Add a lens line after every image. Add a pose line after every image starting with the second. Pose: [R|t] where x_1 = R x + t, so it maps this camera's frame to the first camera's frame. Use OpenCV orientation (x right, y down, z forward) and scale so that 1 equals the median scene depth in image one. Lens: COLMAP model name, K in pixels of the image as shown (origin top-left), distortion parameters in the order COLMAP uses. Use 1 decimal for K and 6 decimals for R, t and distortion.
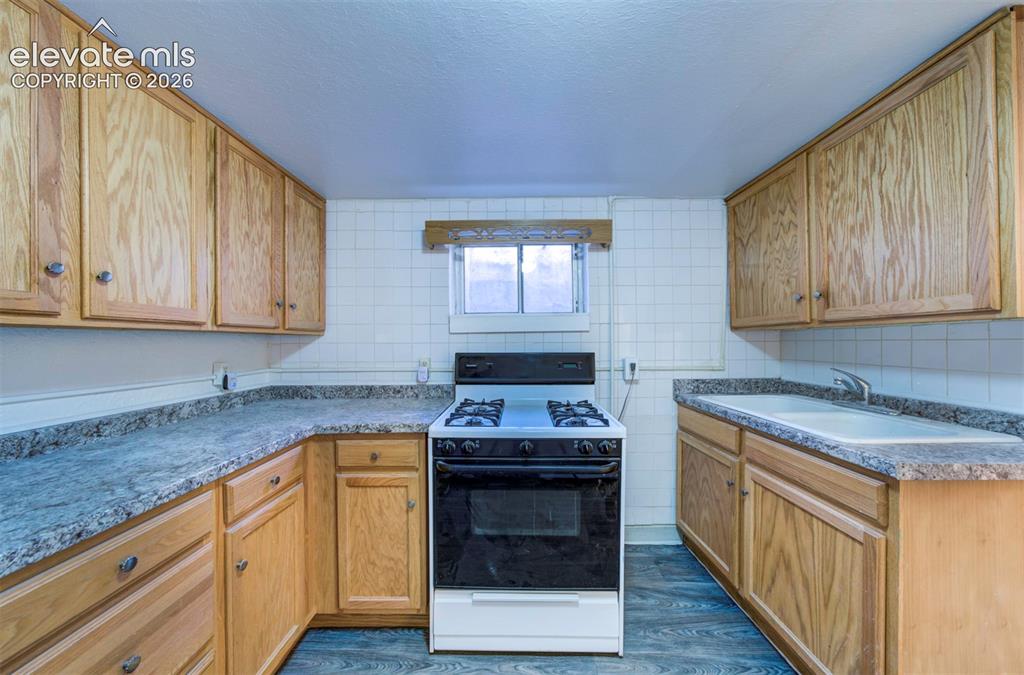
lens RADIAL K [[343.4, 0, 517.7], [0, 343.4, 341.3], [0, 0, 1]] dist [0.000264, 0.000000]
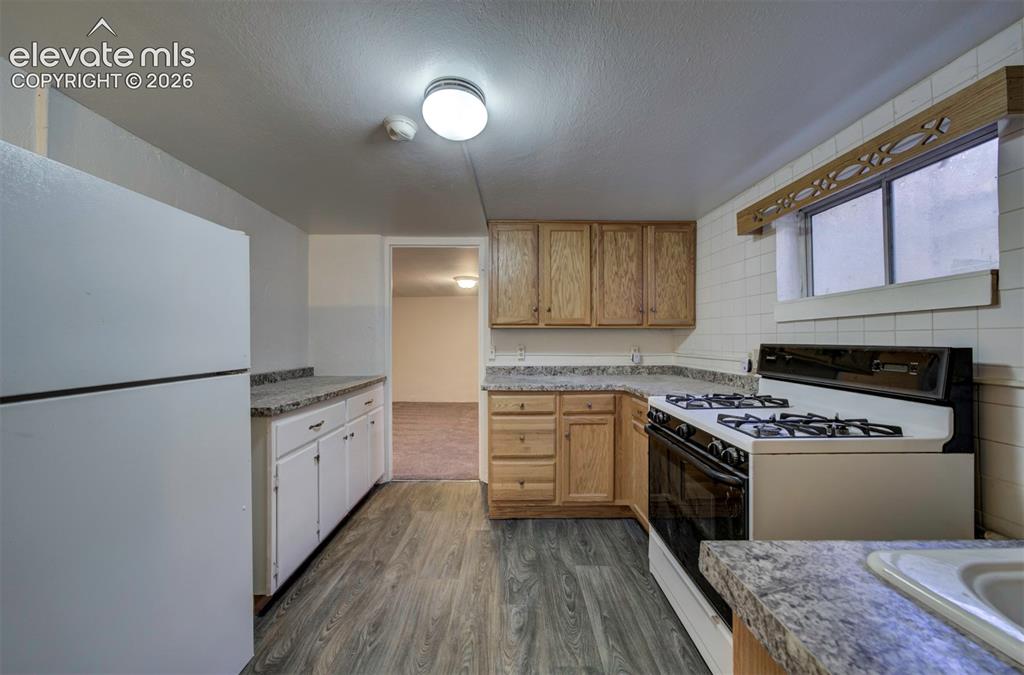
lens RADIAL K [[351.5, 0, 512.0], [0, 351.5, 337.5], [0, 0, 1]] dist [-0.000476, -0.000013]
pose [[0.021976, -0.001480, -0.999757, 0.924913], [0.000948, 0.999998, -0.001460, 0.021058], [0.999758, -0.000915, 0.021978, 0.384626]]
